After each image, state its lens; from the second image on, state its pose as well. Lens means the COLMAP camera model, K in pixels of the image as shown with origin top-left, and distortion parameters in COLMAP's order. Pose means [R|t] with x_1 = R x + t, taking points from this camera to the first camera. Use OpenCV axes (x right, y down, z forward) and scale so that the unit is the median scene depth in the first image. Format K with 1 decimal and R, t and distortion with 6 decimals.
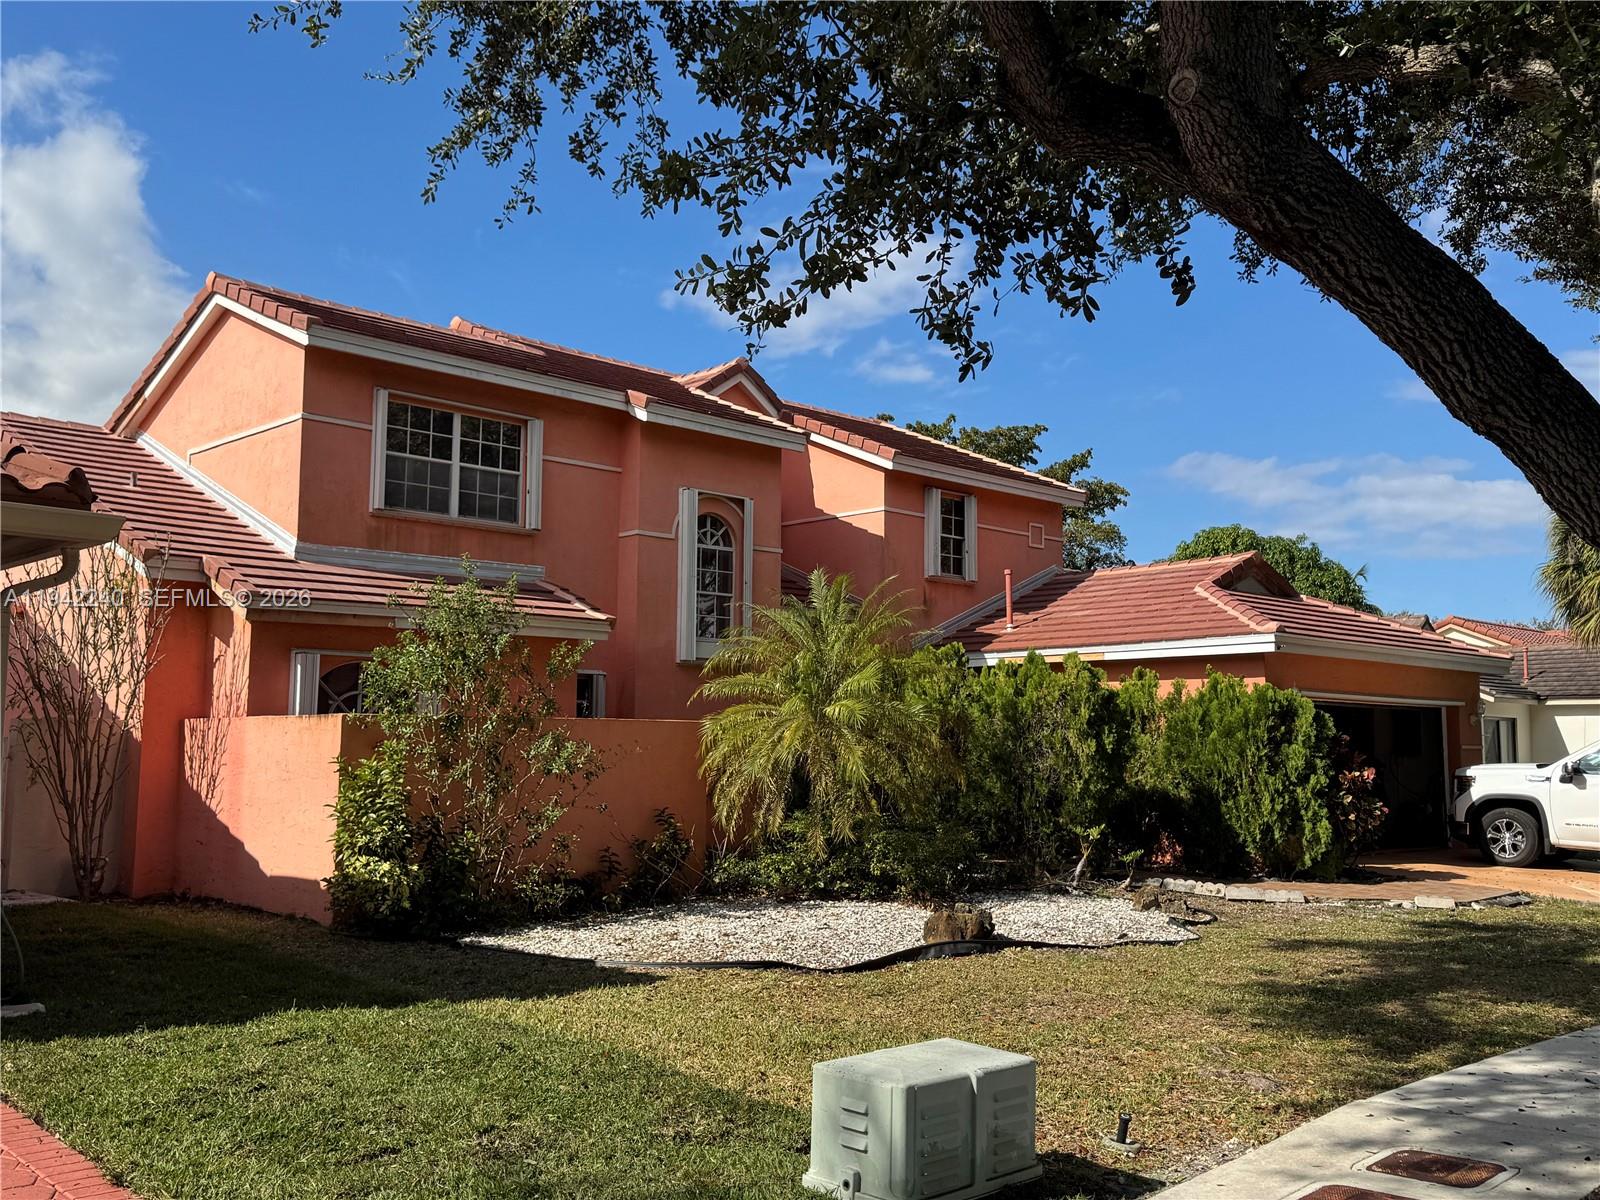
lens RADIAL K [[1517.5, 0, 800.3], [0, 1517.5, 651.8], [0, 0, 1]] dist [-0.017327, -0.015677]
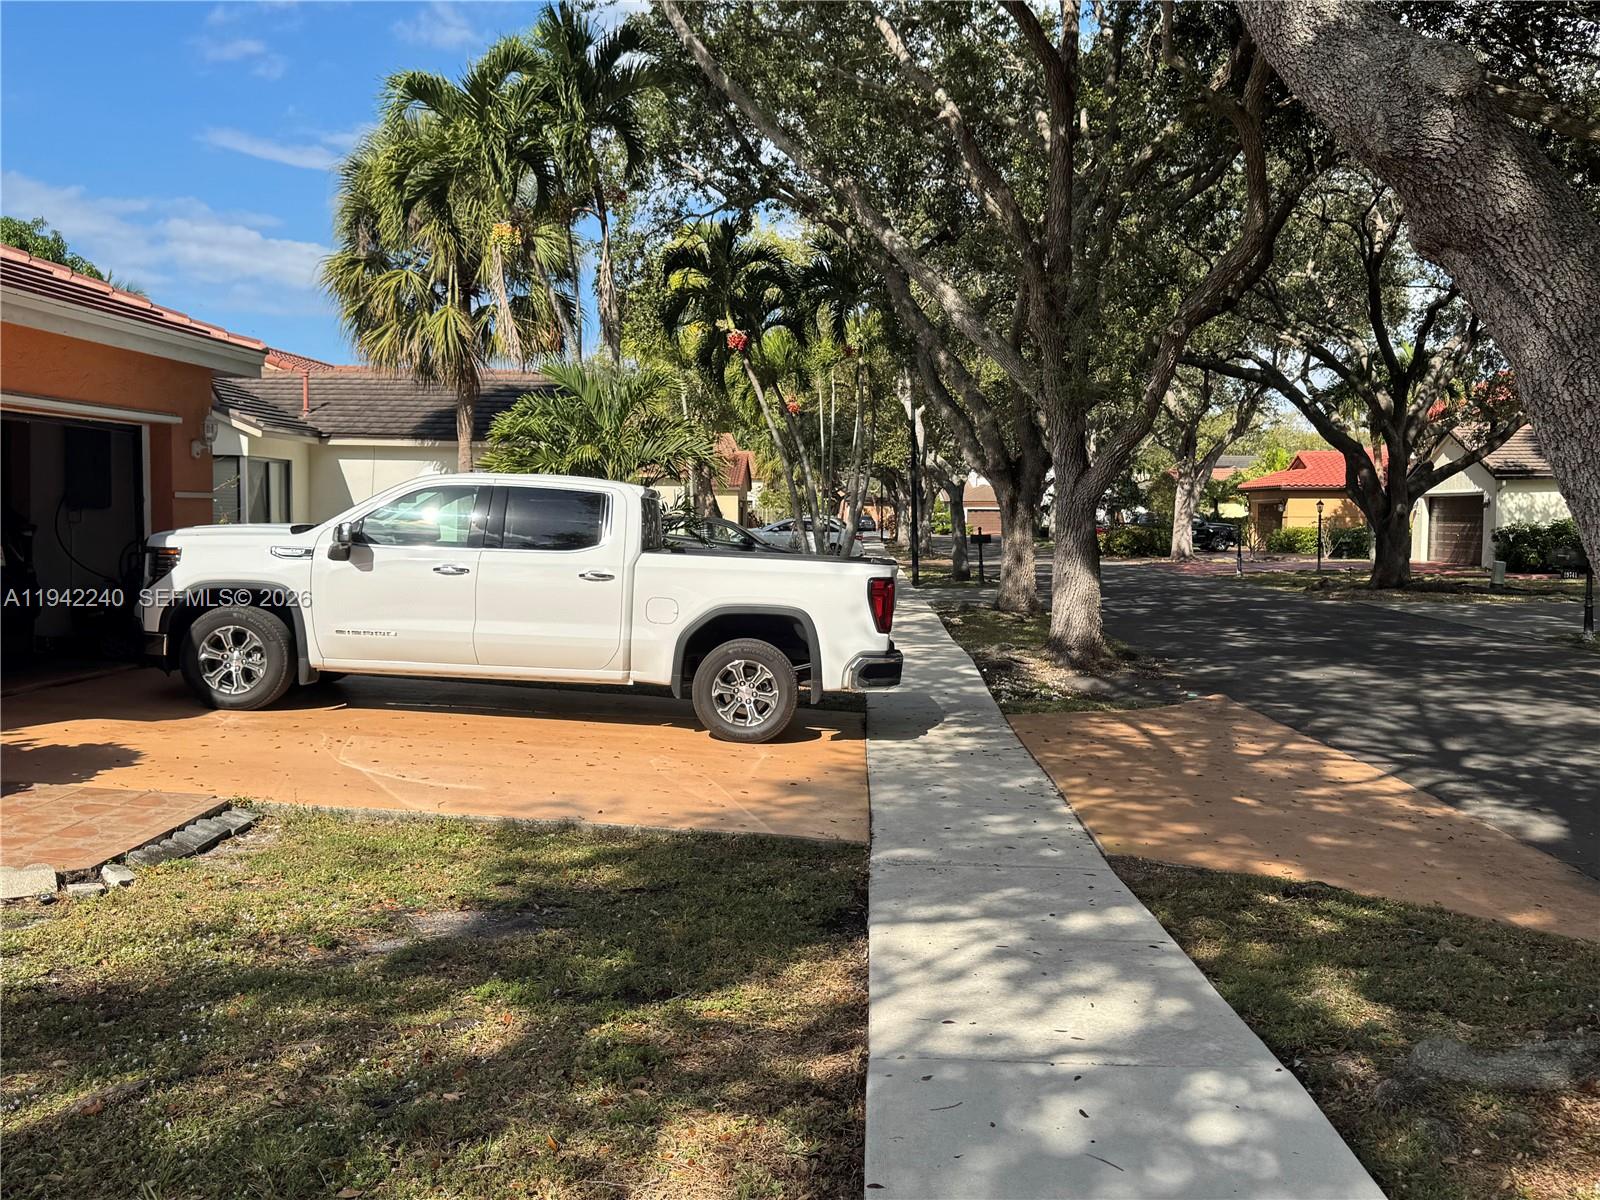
lens RADIAL K [[1477.2, 0, 800.0], [0, 1477.2, 600.0], [0, 0, 1]] dist [-0.000600, 0.001311]
pose [[0.726374, -0.032610, 0.686525, 0.240742], [-0.058809, 0.992261, 0.109356, 0.029069], [-0.684779, -0.119808, 0.718835, 0.457573]]
